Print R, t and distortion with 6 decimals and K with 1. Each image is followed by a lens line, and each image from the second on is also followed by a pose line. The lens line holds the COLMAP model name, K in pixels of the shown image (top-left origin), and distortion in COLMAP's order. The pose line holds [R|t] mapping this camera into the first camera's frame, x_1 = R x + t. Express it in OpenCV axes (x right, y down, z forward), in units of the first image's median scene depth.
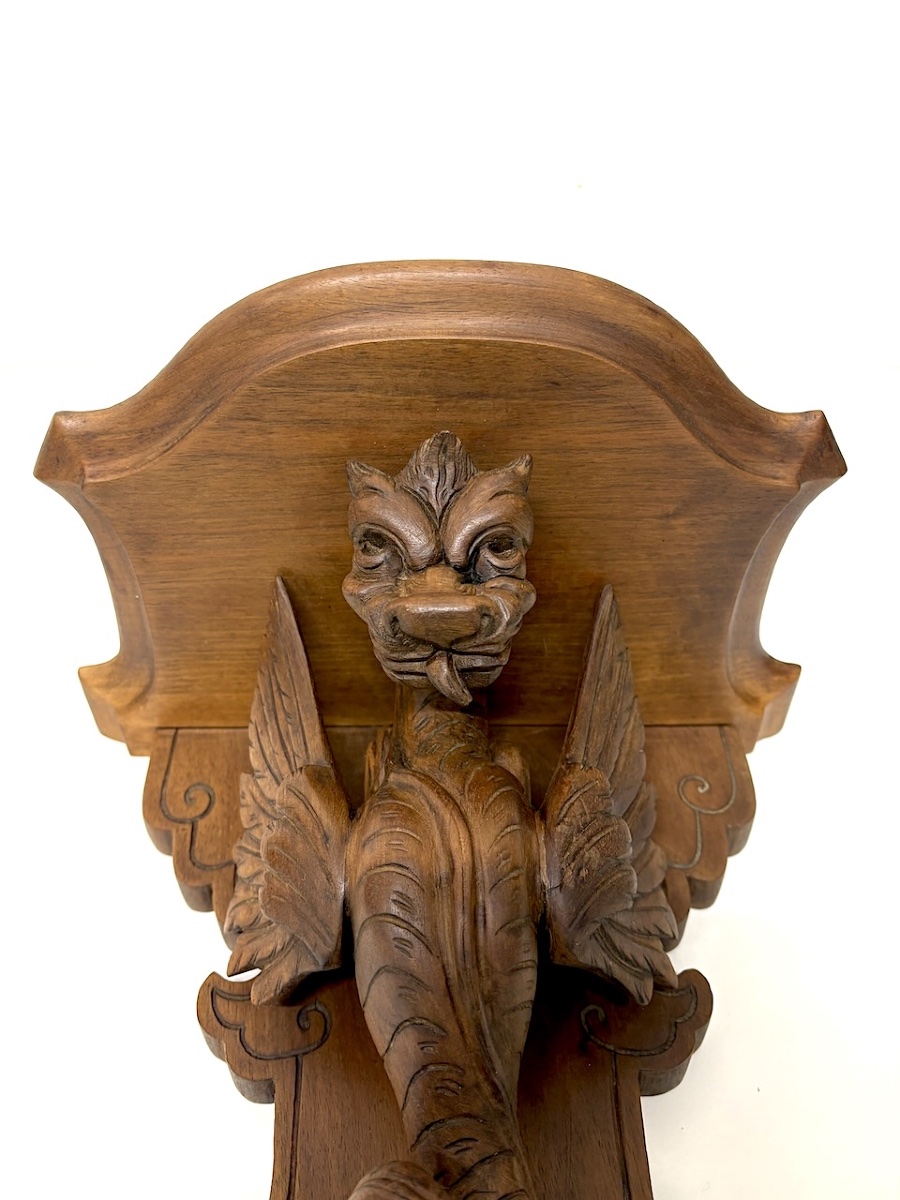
lens RADIAL K [[921.1, 0, 446.8], [0, 921.1, 618.8], [0, 0, 1]] dist [0.222213, -0.583172]
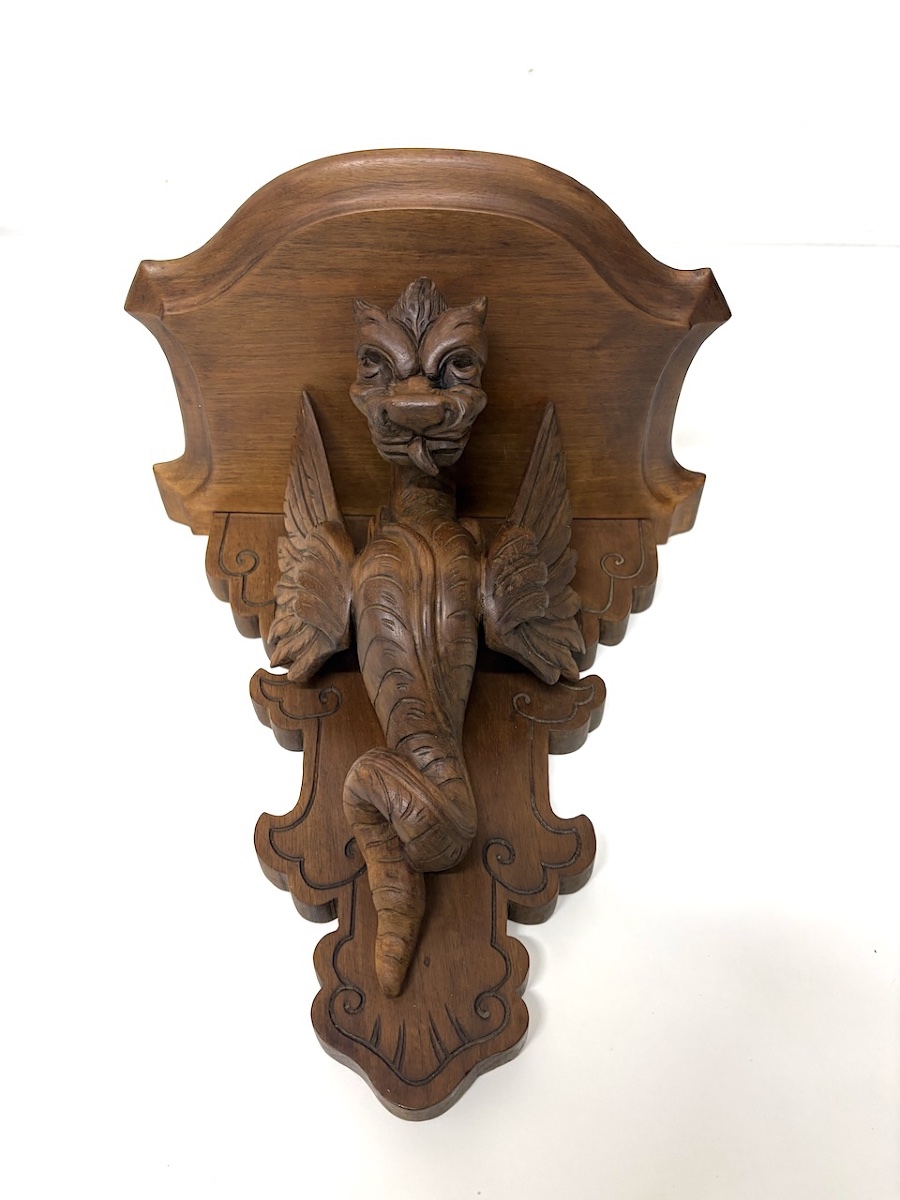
lens RADIAL K [[940.2, 0, 450.0], [0, 940.2, 600.0], [0, 0, 1]] dist [0.236541, -0.631923]
pose [[0.999493, 0.022407, -0.022601, 0.073836], [-0.019976, 0.994526, 0.102562, 0.120396], [0.024775, -0.102059, 0.994470, -0.438095]]
